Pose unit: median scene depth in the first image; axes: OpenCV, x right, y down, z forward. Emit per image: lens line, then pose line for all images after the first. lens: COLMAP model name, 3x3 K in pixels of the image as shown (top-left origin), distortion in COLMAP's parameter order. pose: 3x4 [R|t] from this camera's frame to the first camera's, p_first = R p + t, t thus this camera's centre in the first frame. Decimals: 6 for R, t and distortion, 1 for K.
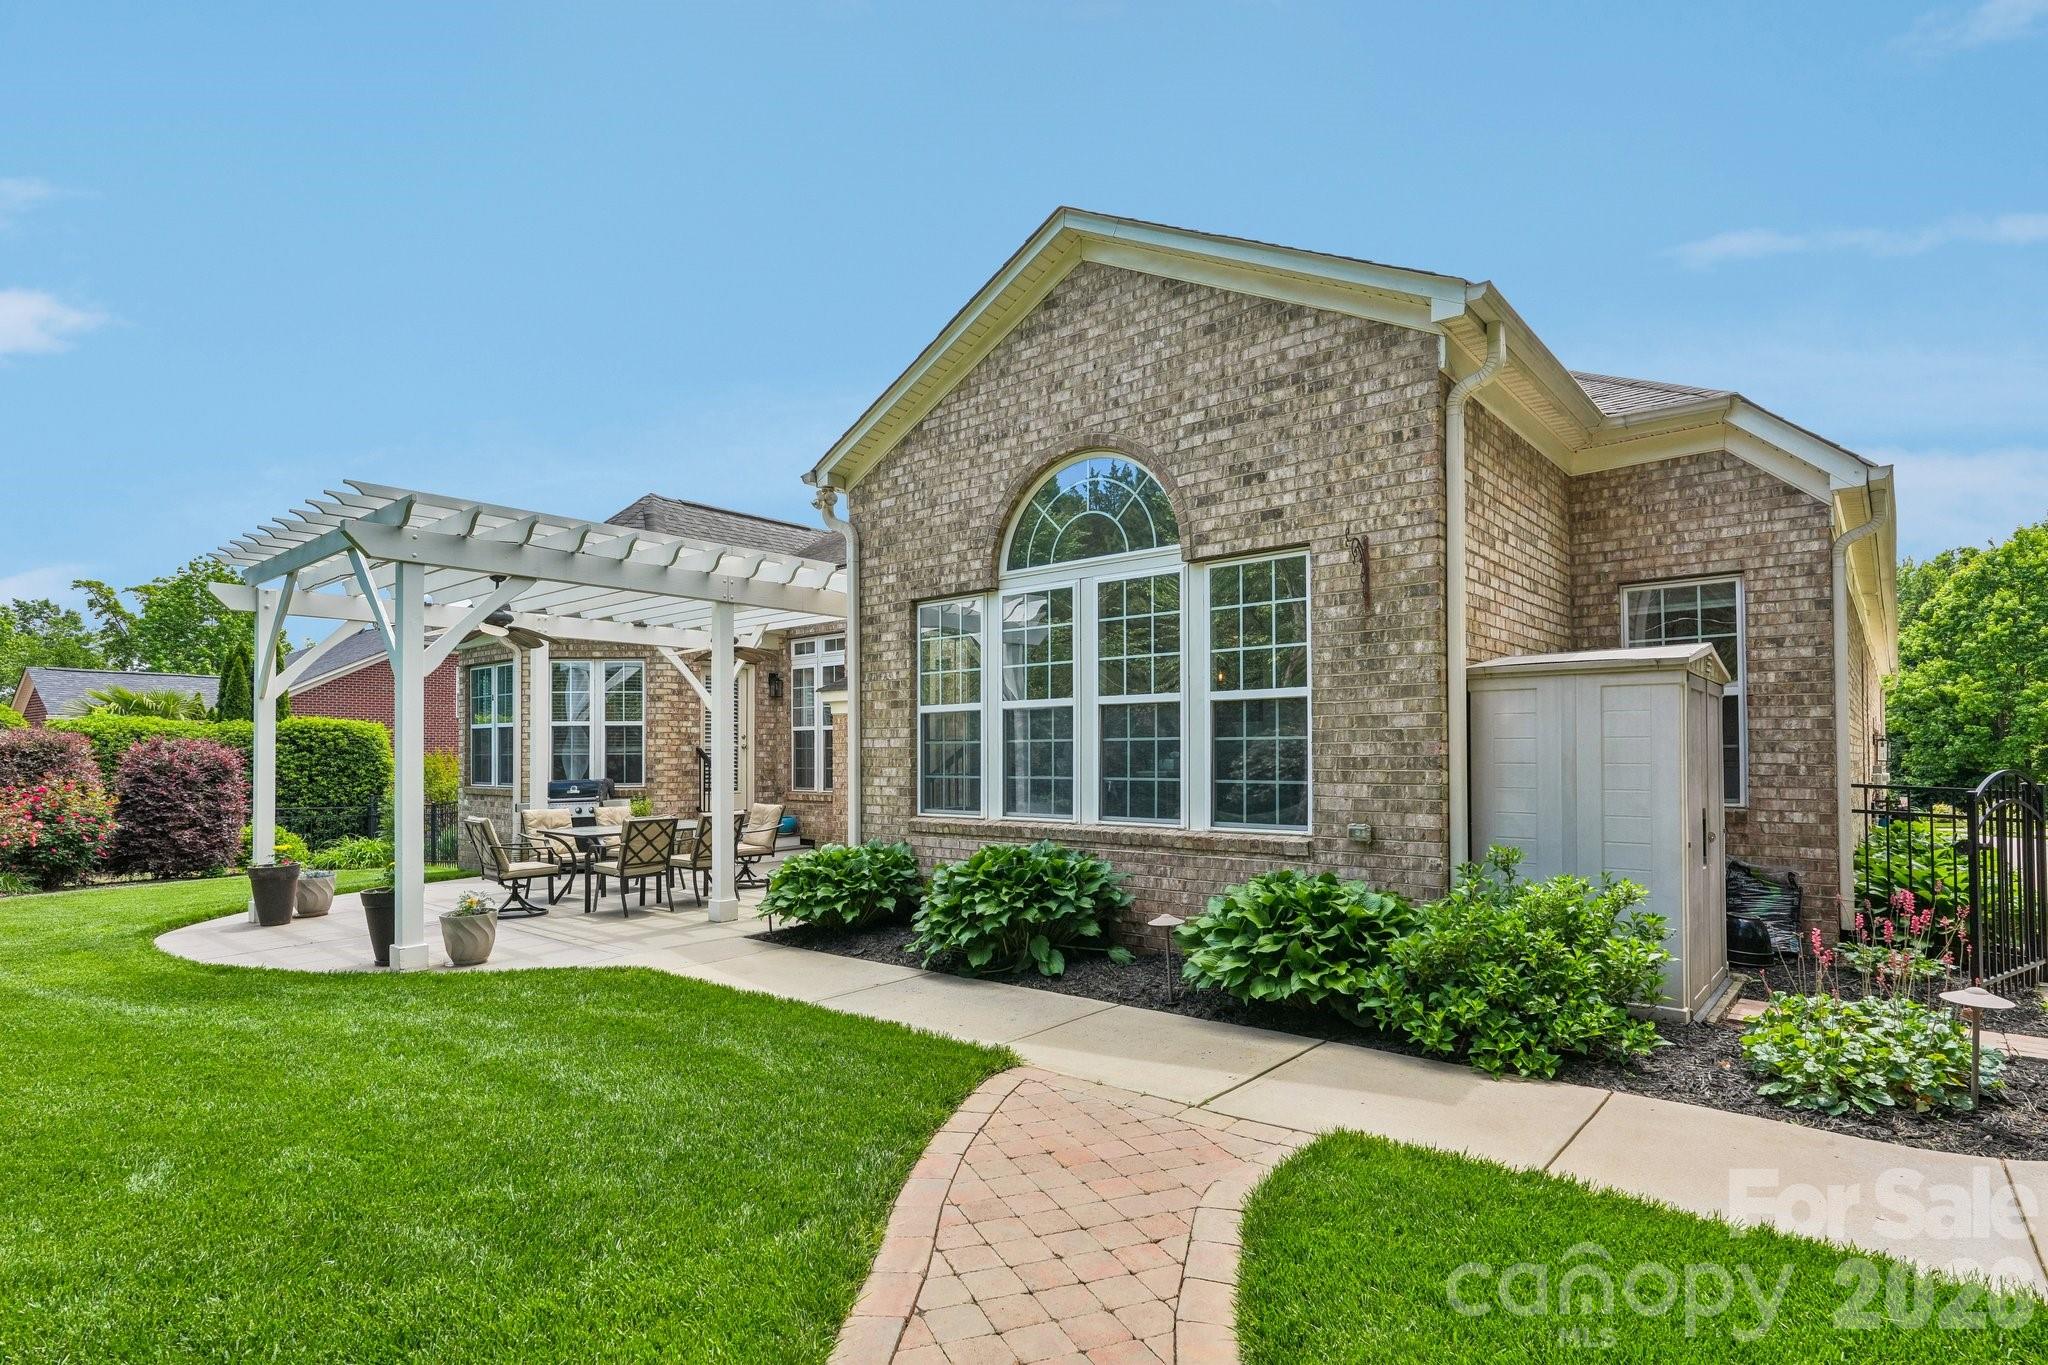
lens RADIAL K [[1024.2, 0, 1019.8], [0, 1024.2, 737.5], [0, 0, 1]] dist [-0.000274, 0.000933]
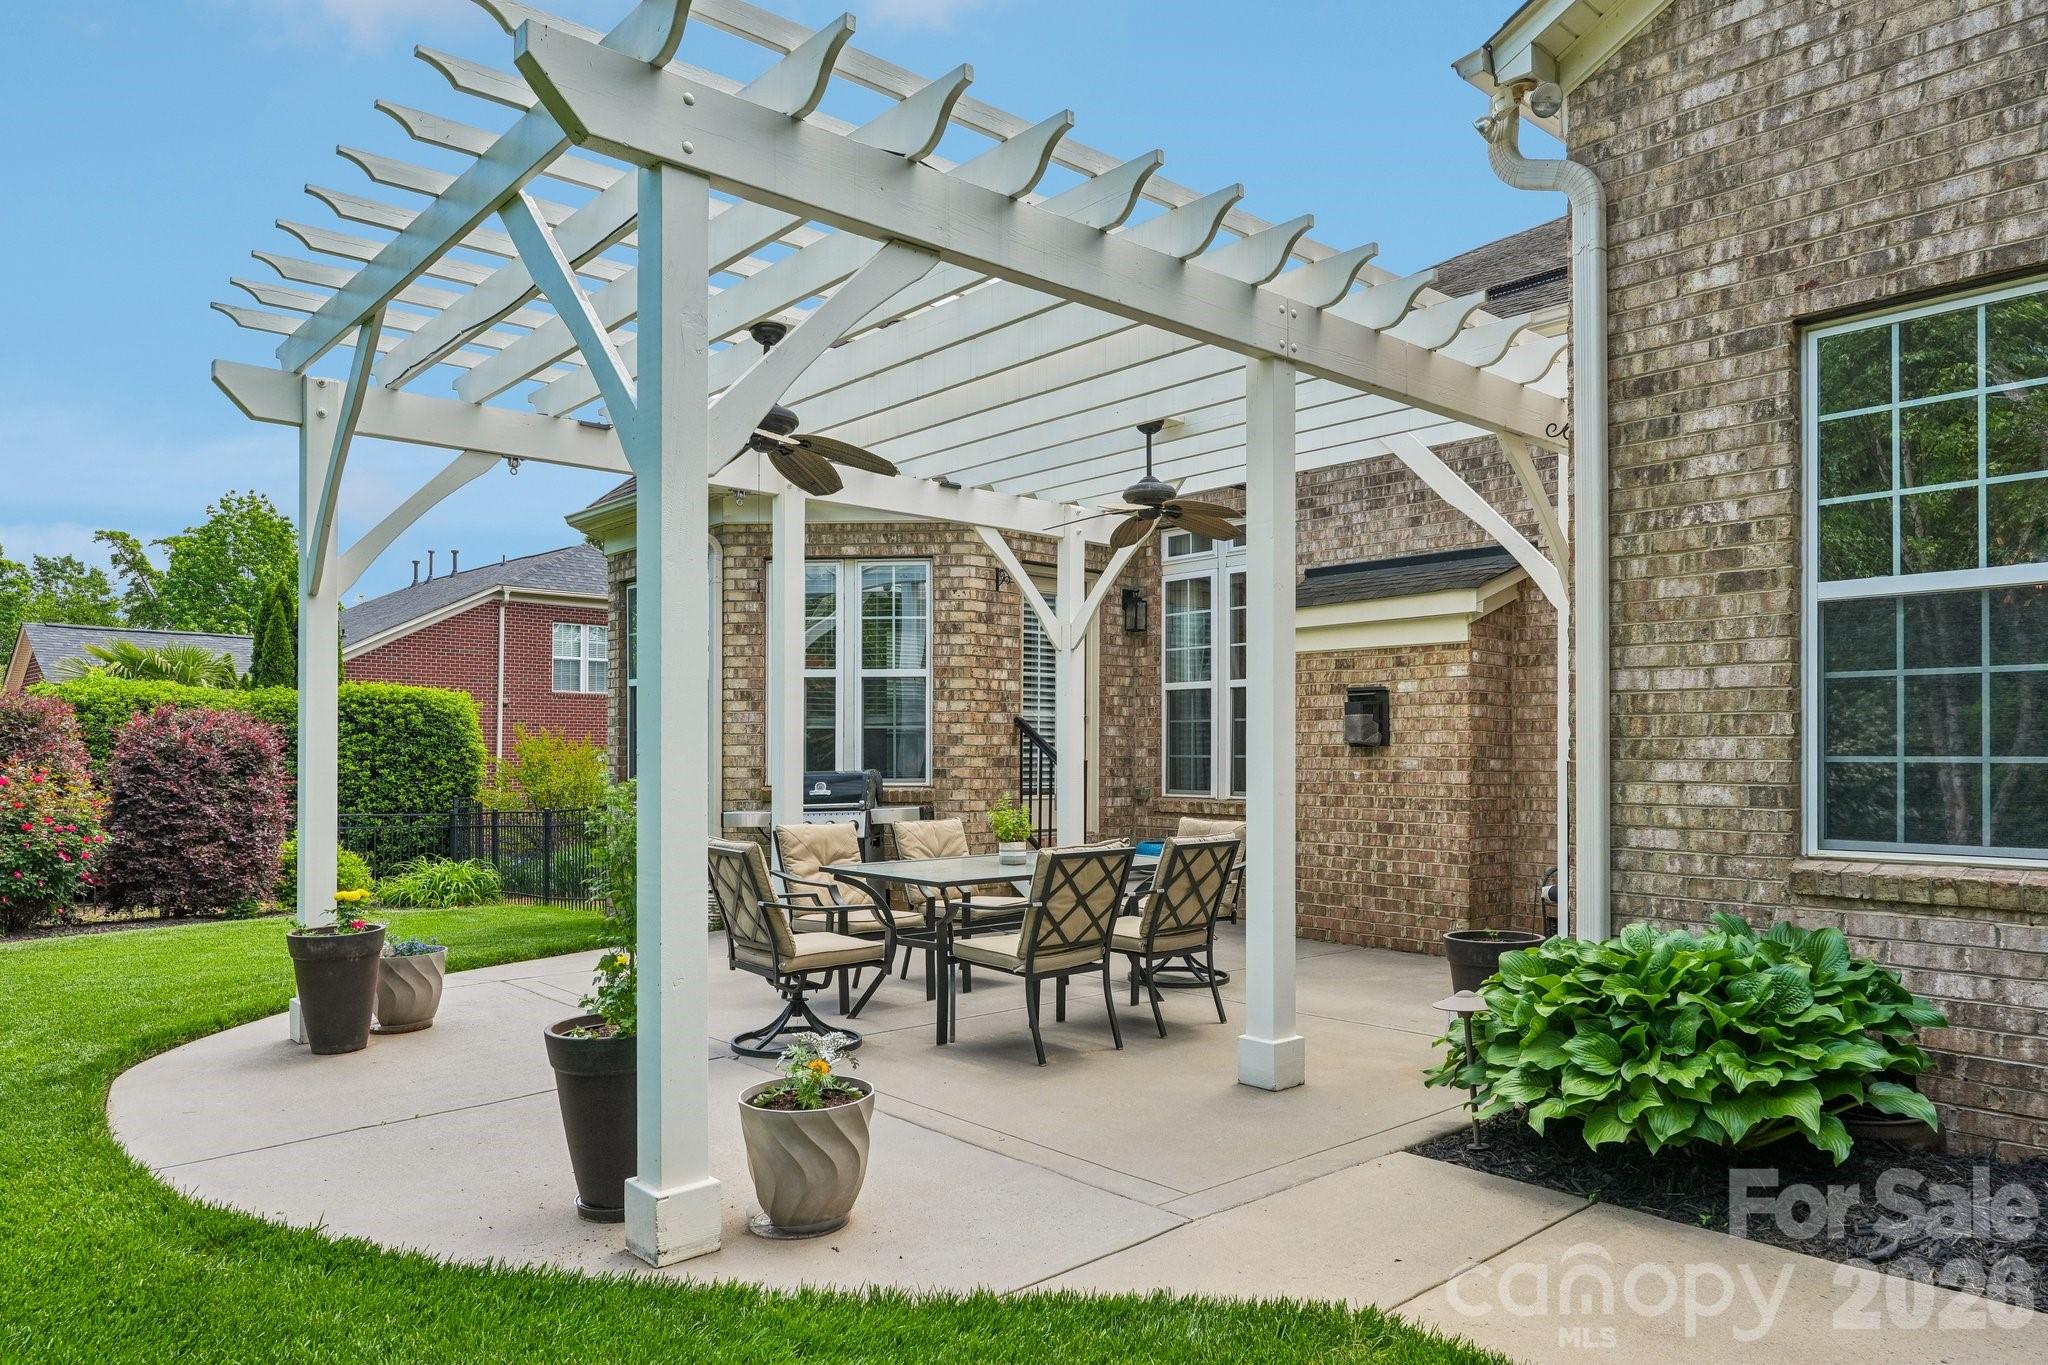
lens RADIAL K [[1333.1, 0, 1028.6], [0, 1333.1, 747.9], [0, 0, 1]] dist [0.002206, 0.002003]
pose [[0.990096, 0.005948, -0.140264, -0.319309], [-0.004290, 0.999917, 0.012117, 0.028028], [0.140324, -0.011396, 0.990040, 0.426023]]
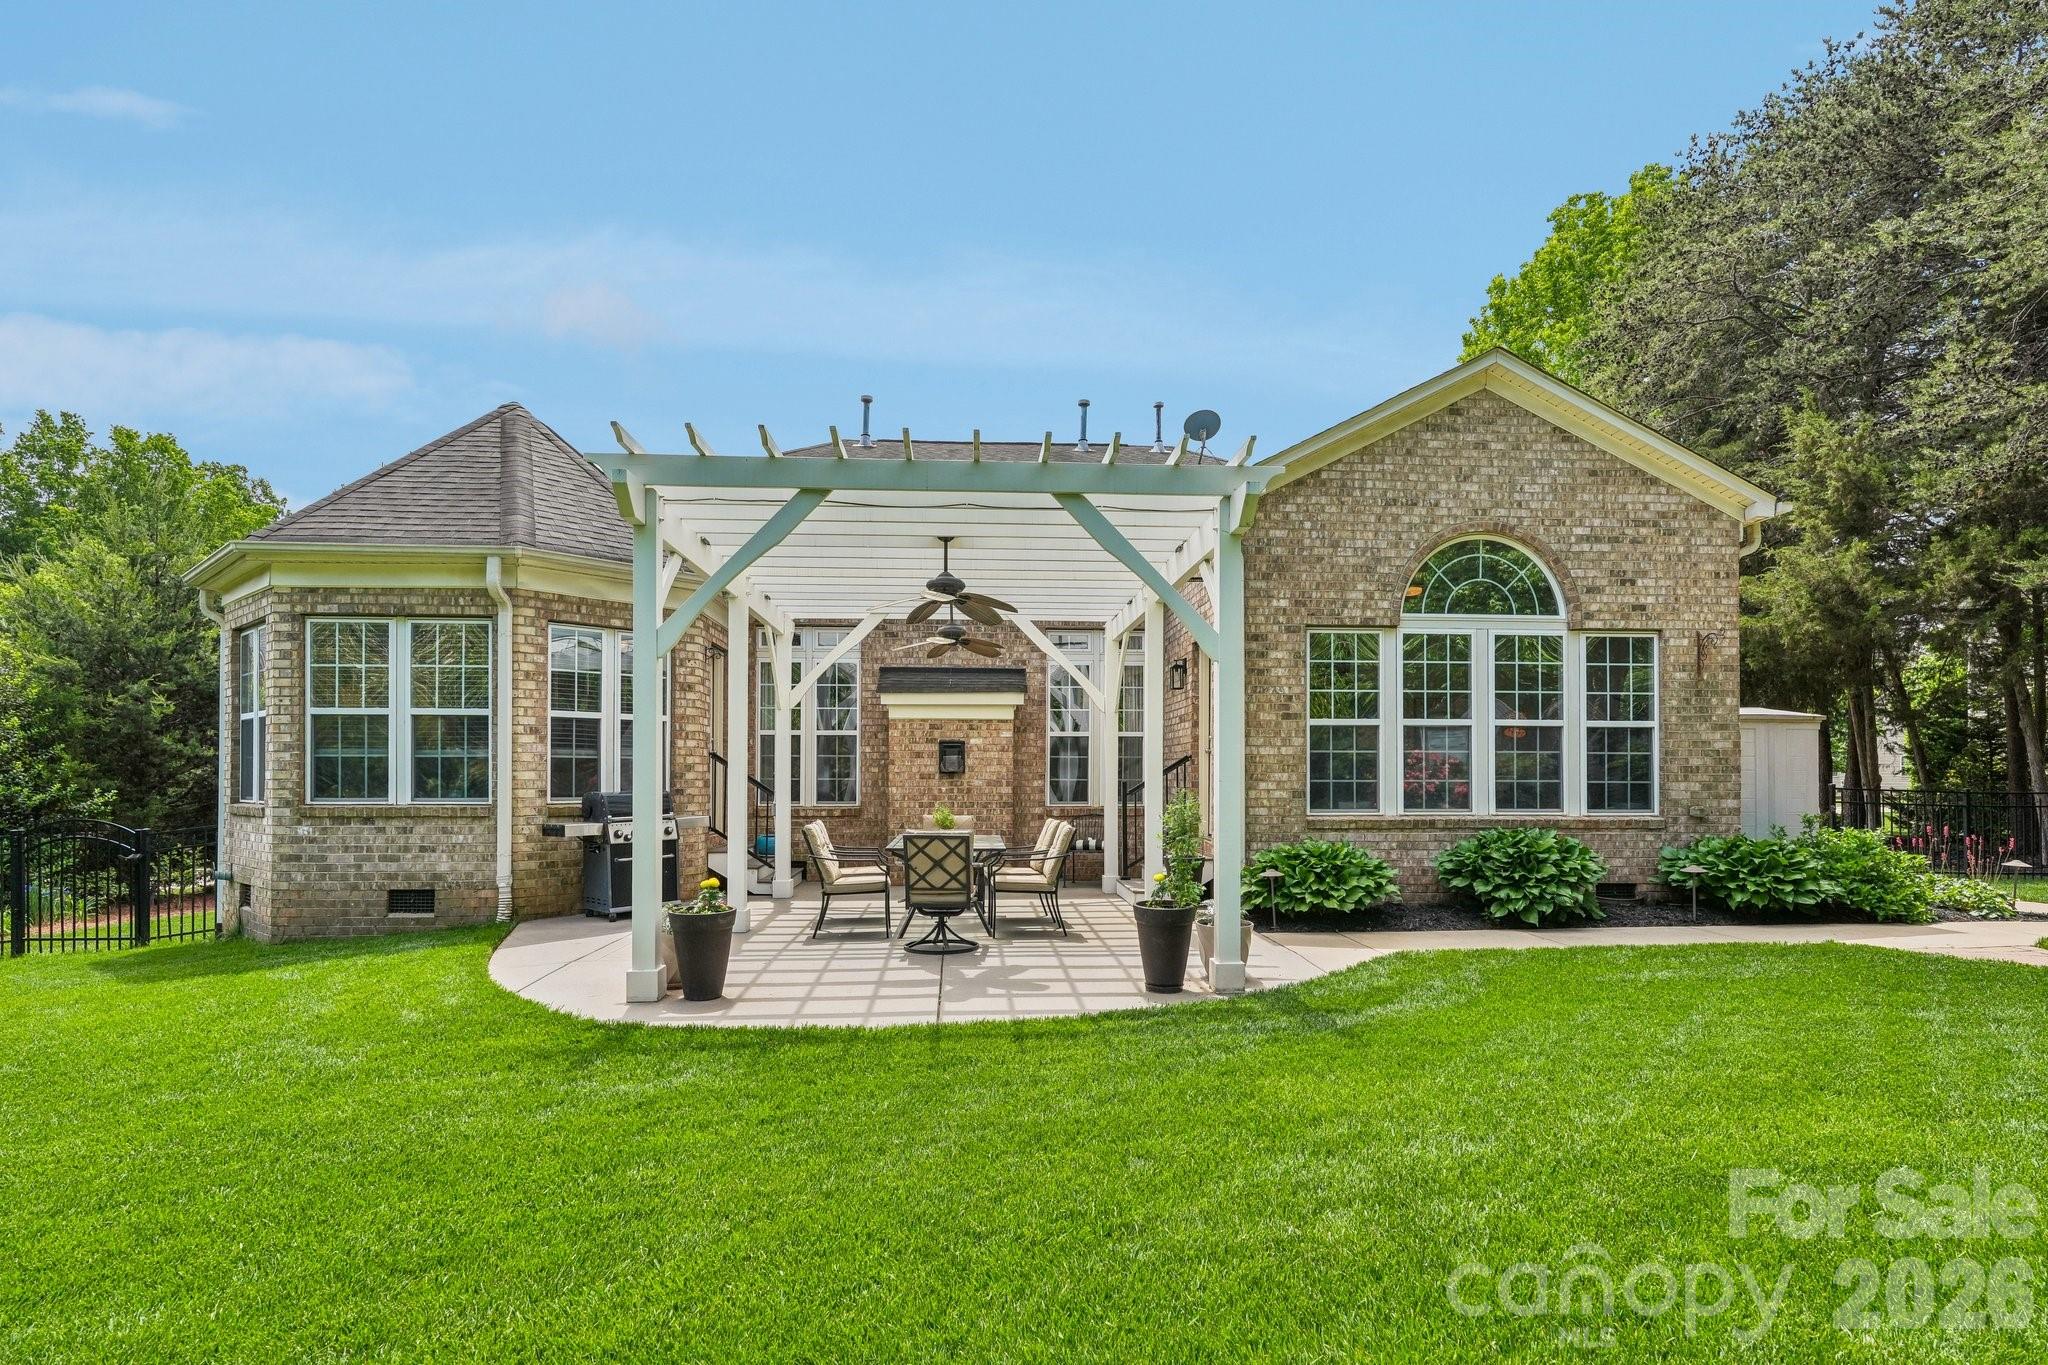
lens RADIAL K [[995.0, 0, 1060.6], [0, 995.0, 767.5], [0, 0, 1]] dist [-0.001423, 0.000277]
pose [[0.717637, 0.012655, 0.696302, -1.033508], [-0.017526, 0.999846, -0.000110, 0.027433], [-0.696197, -0.012124, 0.717749, 0.387138]]
